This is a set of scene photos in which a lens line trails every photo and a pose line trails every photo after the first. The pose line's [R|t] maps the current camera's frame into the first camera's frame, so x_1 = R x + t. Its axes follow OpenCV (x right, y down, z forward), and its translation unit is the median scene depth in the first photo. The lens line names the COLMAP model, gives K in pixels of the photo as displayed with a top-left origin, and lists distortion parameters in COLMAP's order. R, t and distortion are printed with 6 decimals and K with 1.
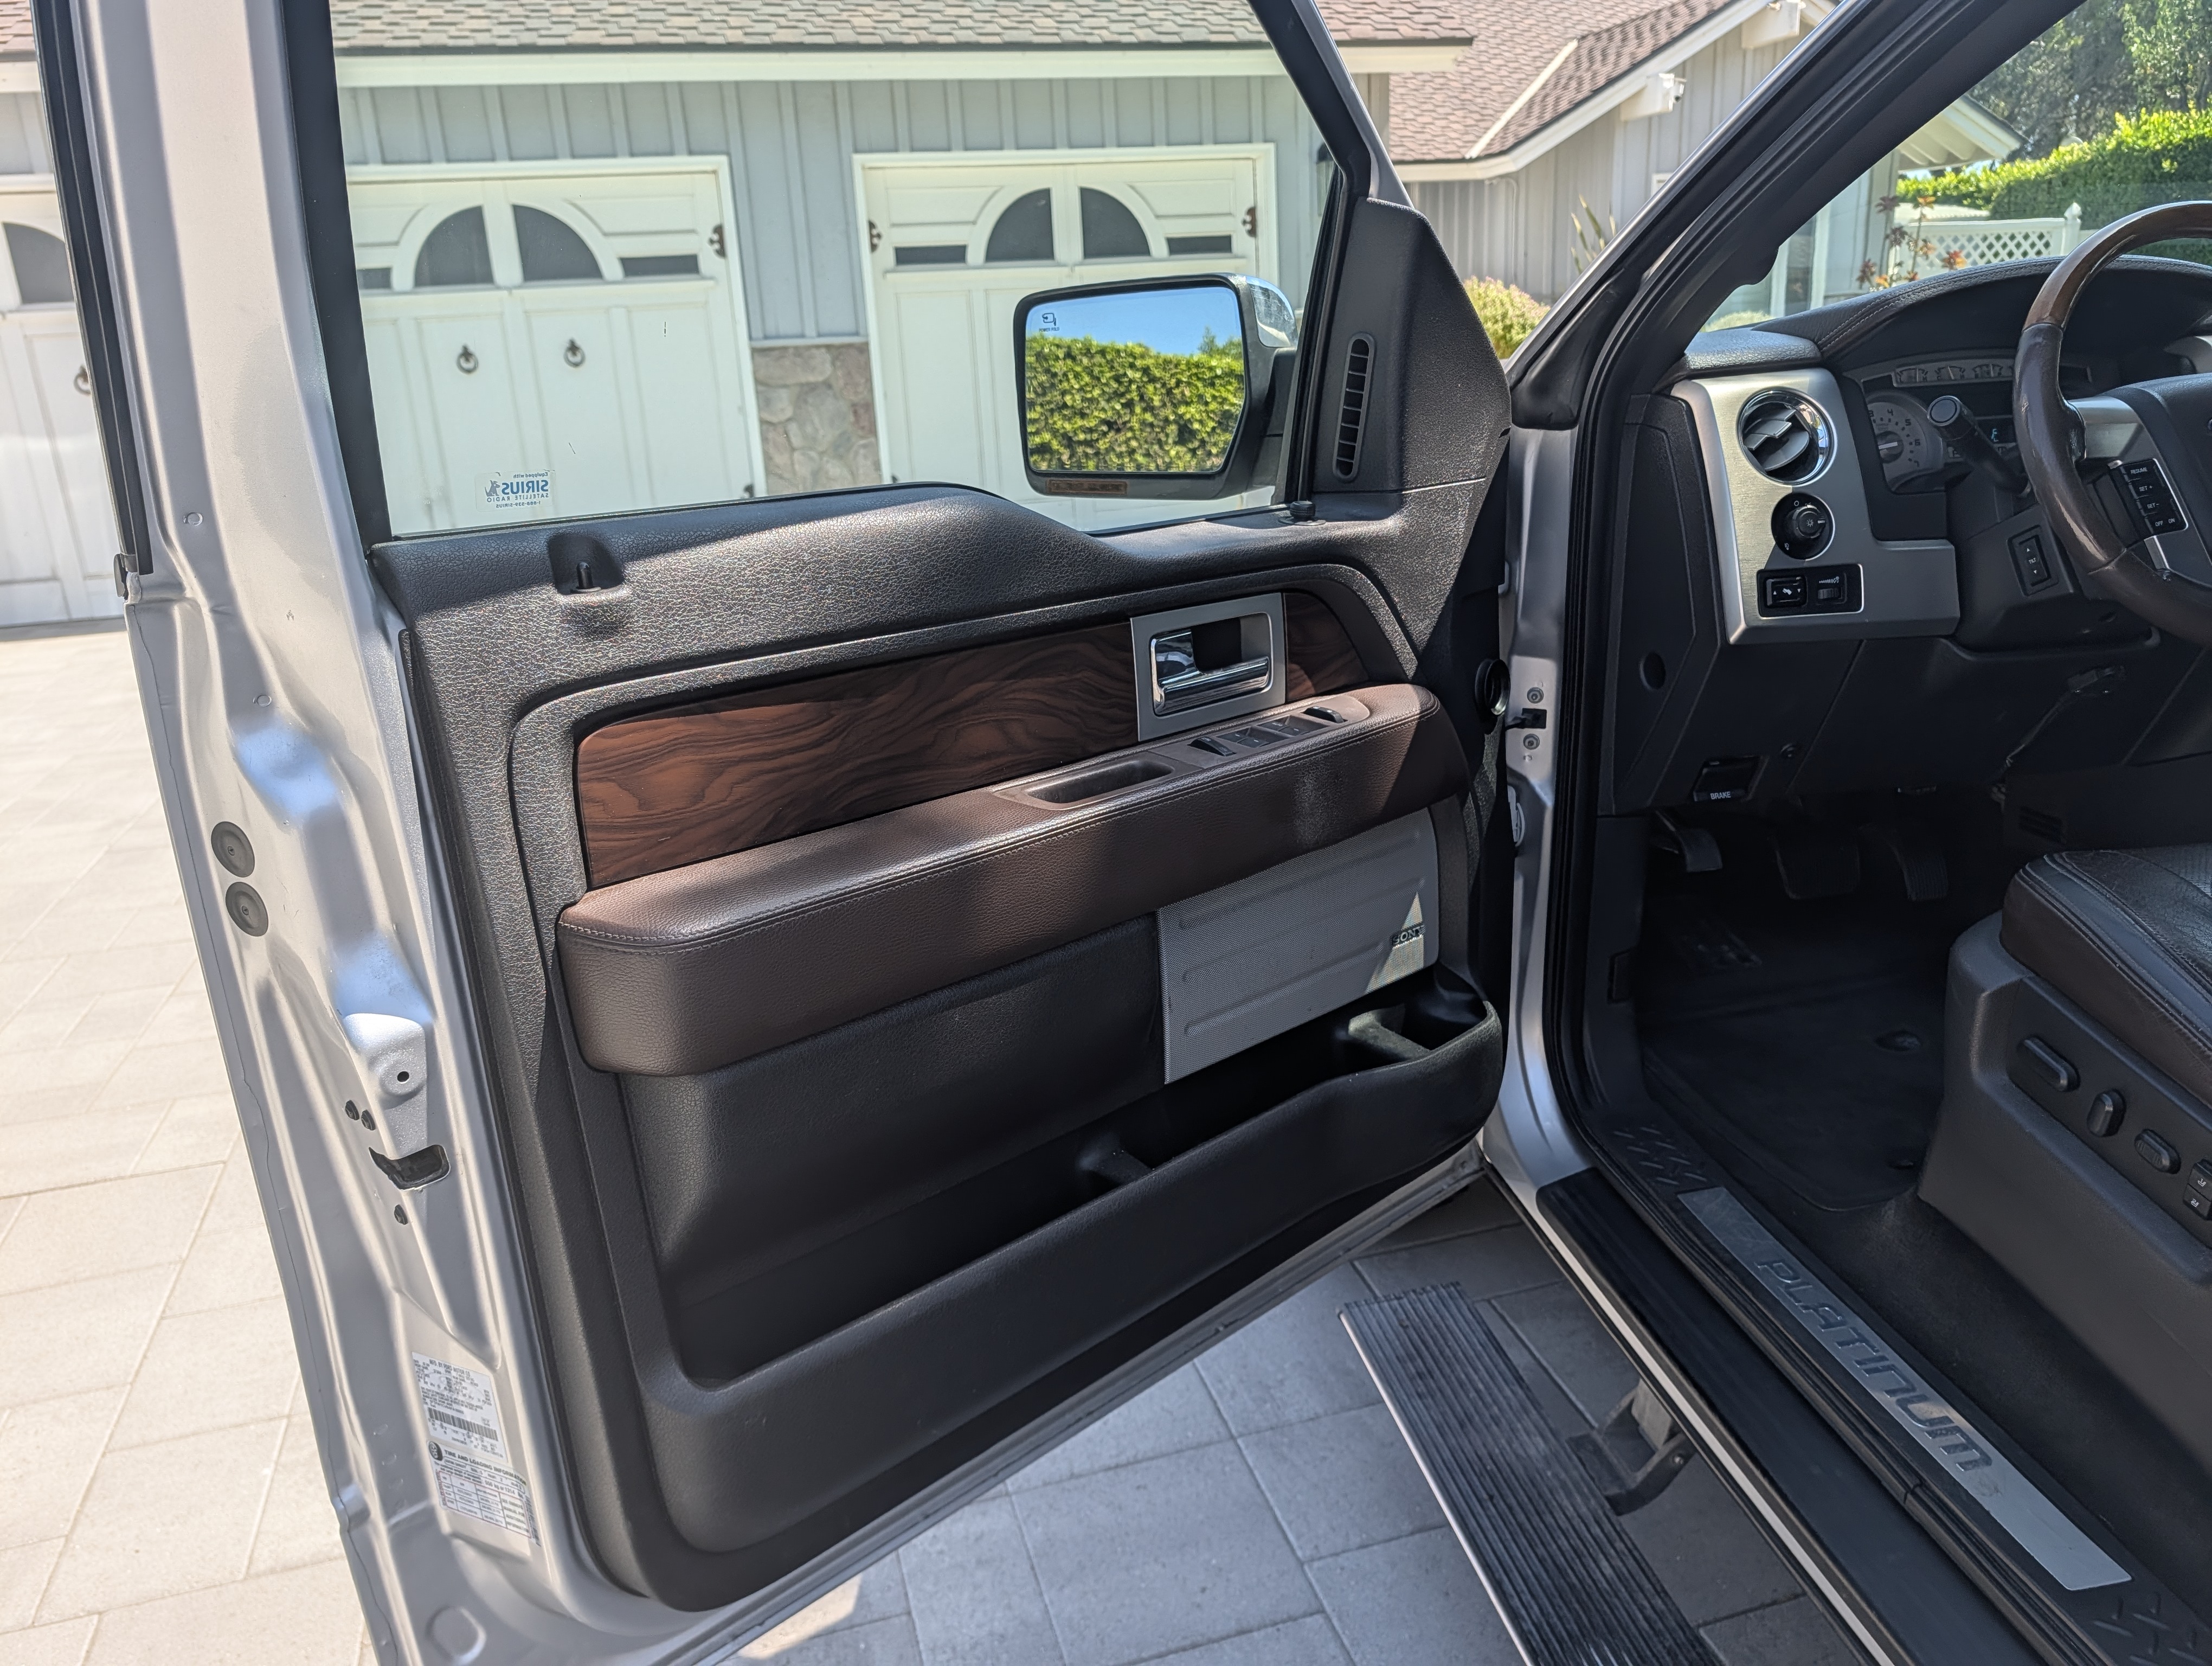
lens RADIAL K [[1625.4, 0, 1117.1], [0, 1625.4, 861.2], [0, 0, 1]] dist [0.011410, -0.007871]
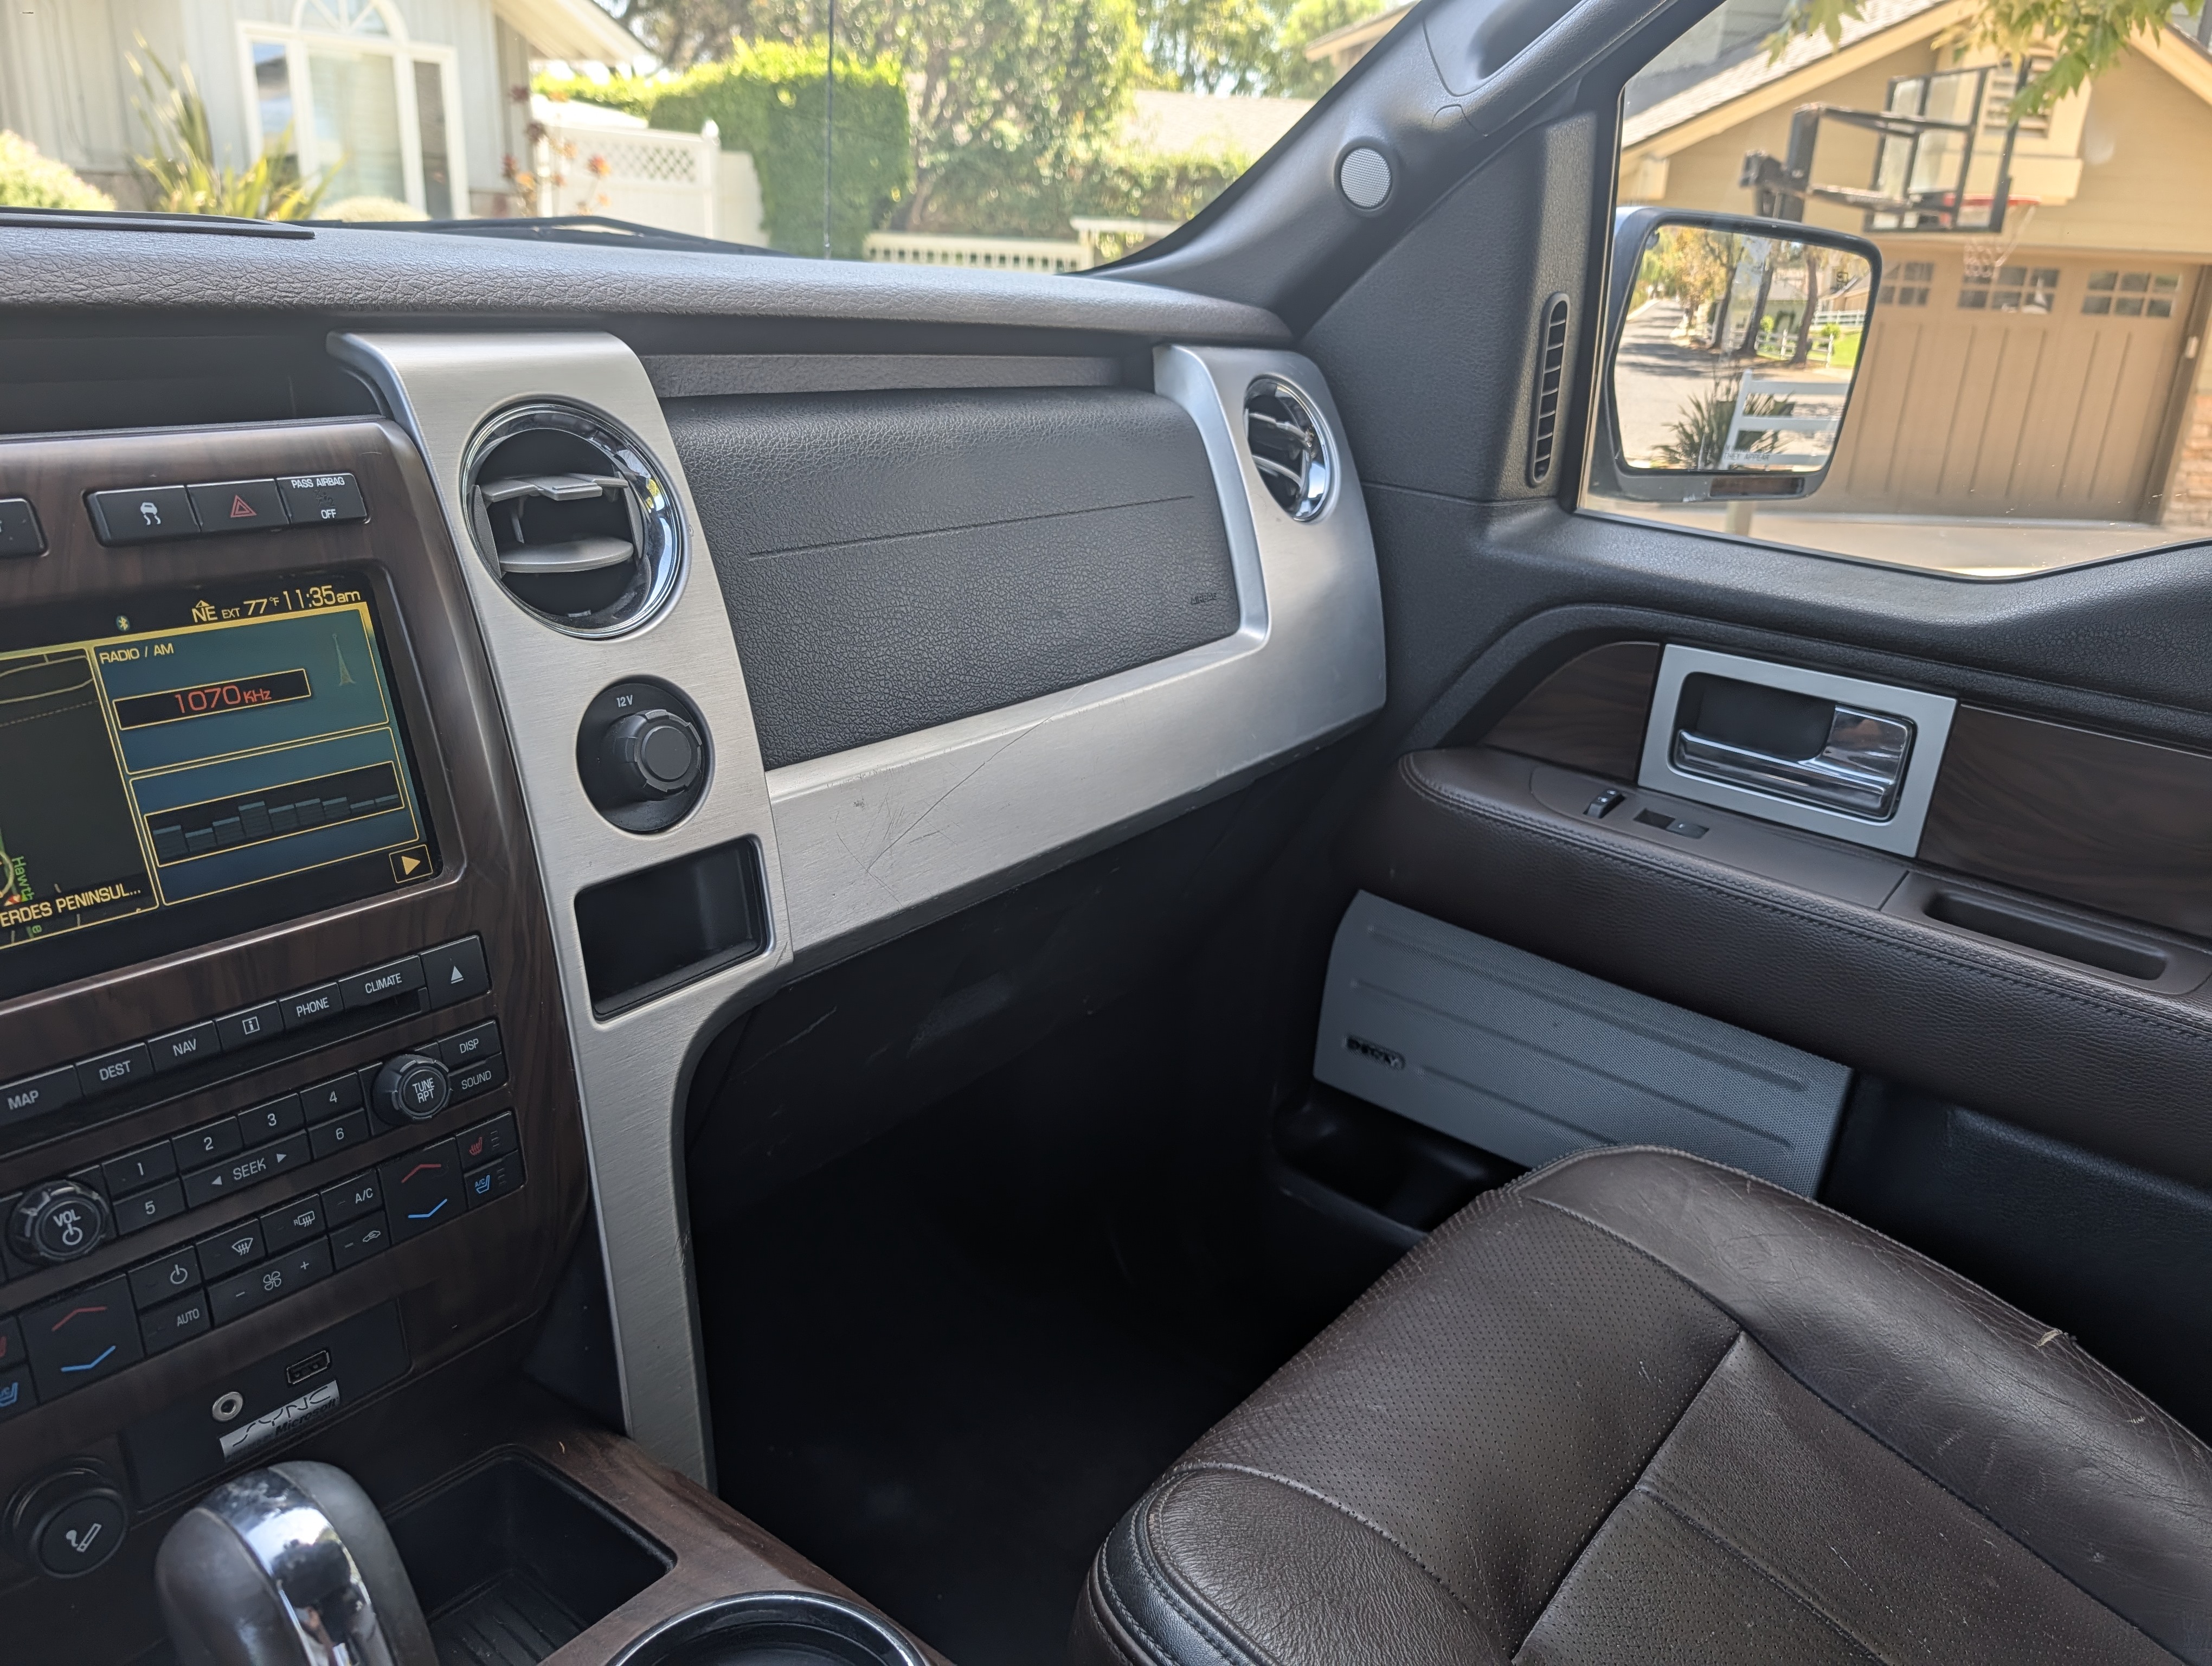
lens RADIAL K [[1625.4, 0, 1093.2], [0, 1625.4, 797.8], [0, 0, 1]] dist [0.011410, -0.007871]
pose [[0.769615, -0.125071, 0.626139, 0.136979], [0.108544, 0.991982, 0.064732, -0.047964], [-0.629215, 0.018145, 0.777019, 0.123489]]
